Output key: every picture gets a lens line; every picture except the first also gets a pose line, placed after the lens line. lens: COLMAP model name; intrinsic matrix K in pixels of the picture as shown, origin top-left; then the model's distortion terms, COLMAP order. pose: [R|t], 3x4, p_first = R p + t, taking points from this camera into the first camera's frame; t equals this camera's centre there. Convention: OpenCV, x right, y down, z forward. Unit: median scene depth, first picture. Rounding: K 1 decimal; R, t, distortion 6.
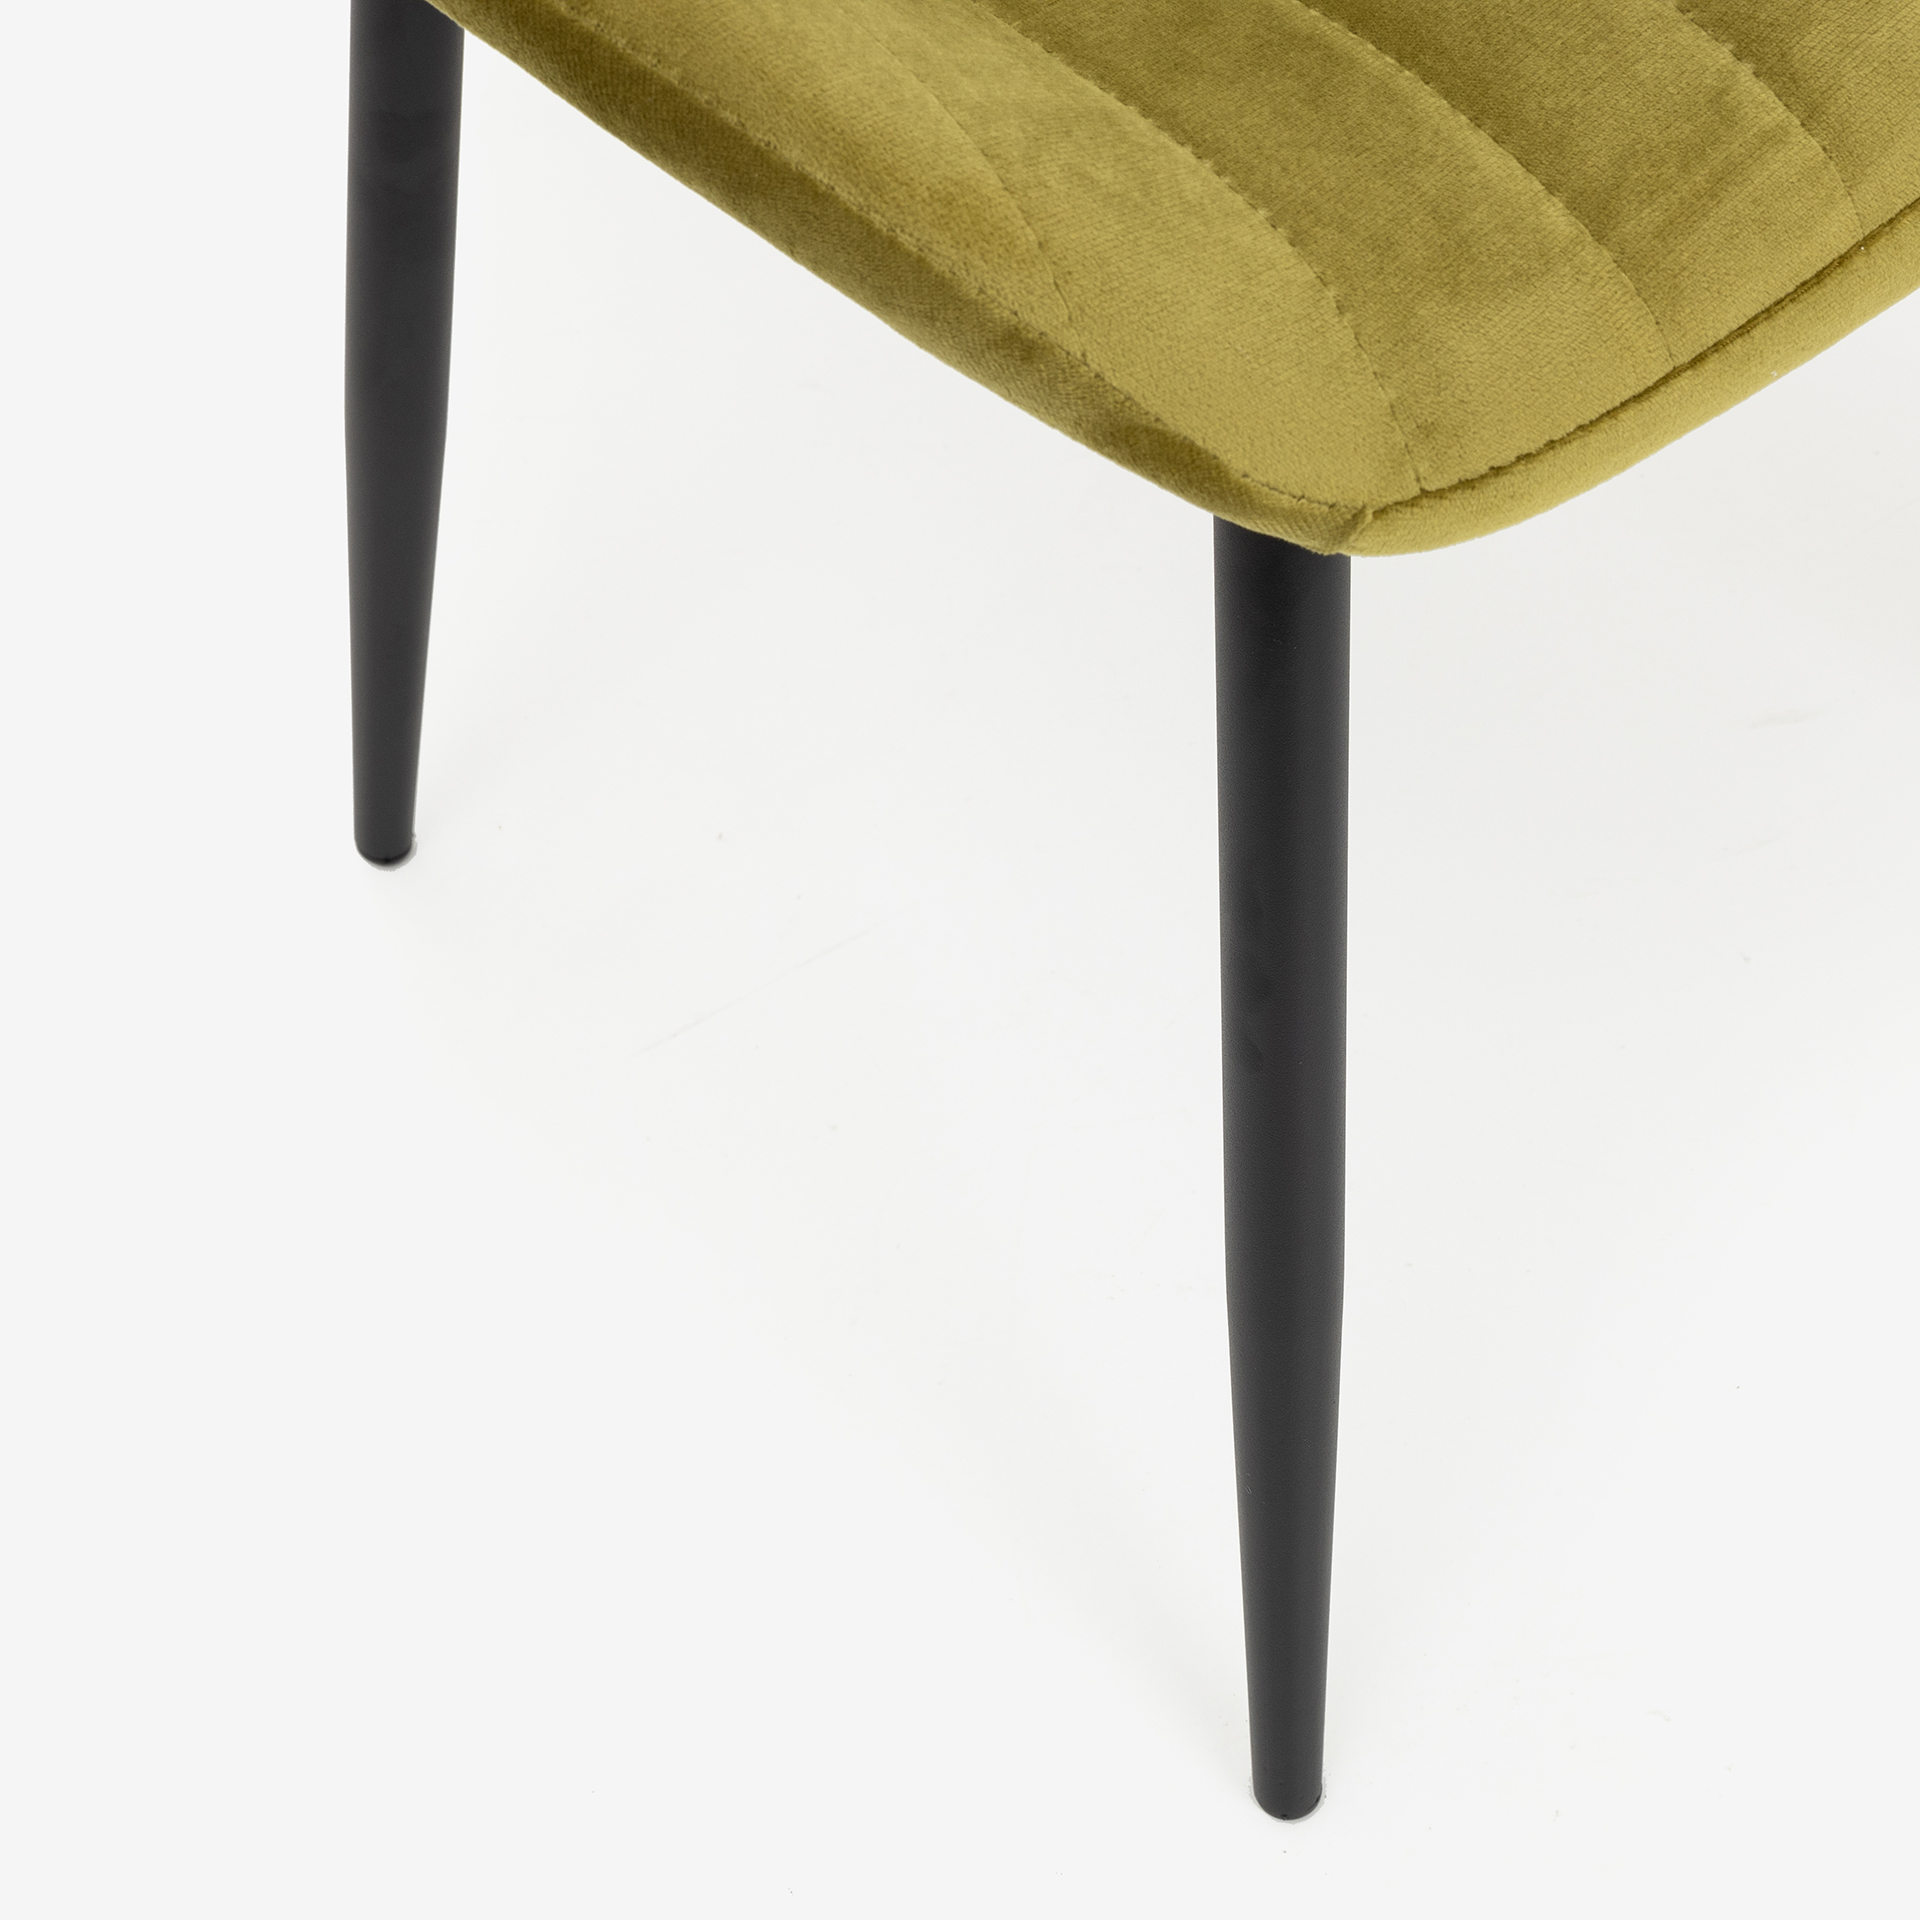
lens RADIAL K [[3771.5, 0, 960.0], [0, 3771.5, 960.0], [0, 0, 1]] dist [0.047133, -0.075483]
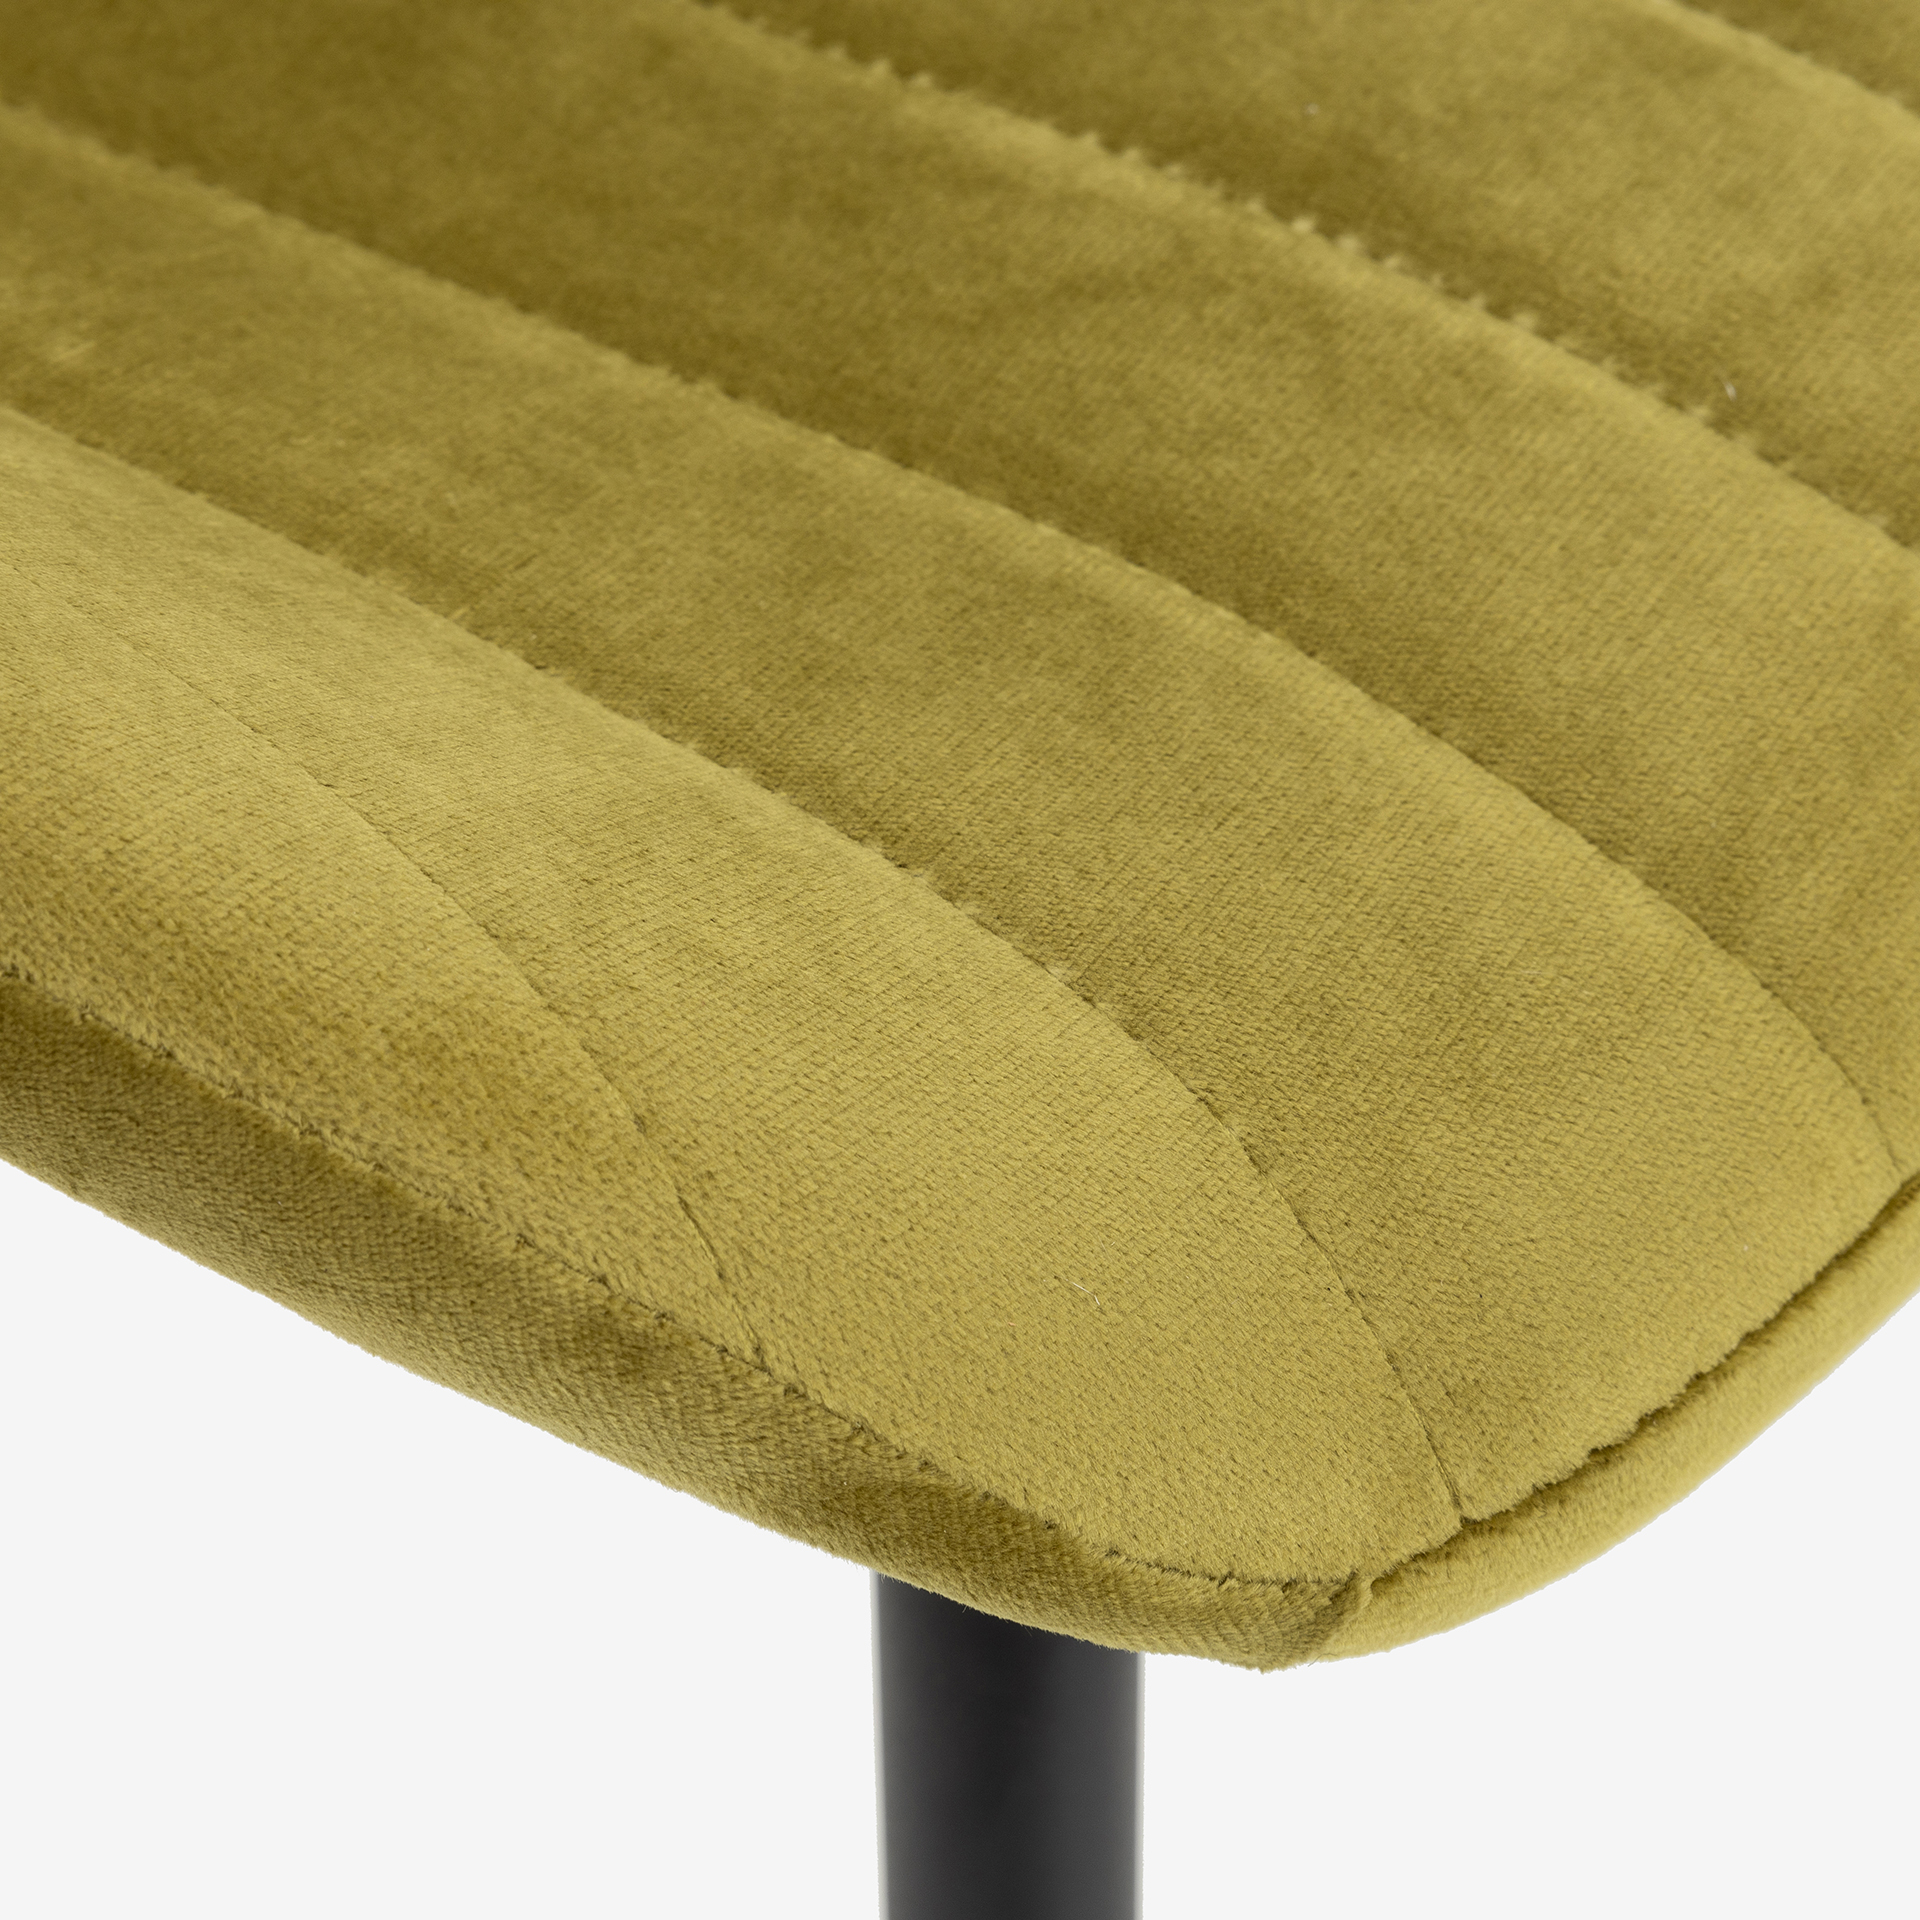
lens RADIAL K [[6319.0, 0, 960.0], [0, 6319.0, 960.0], [0, 0, 1]] dist [0.205710, 1.373771]
pose [[0.986694, -0.098491, 0.129365, -0.033228], [0.118135, 0.980952, -0.154199, -0.080408], [-0.111714, 0.167430, 0.979534, 0.235756]]
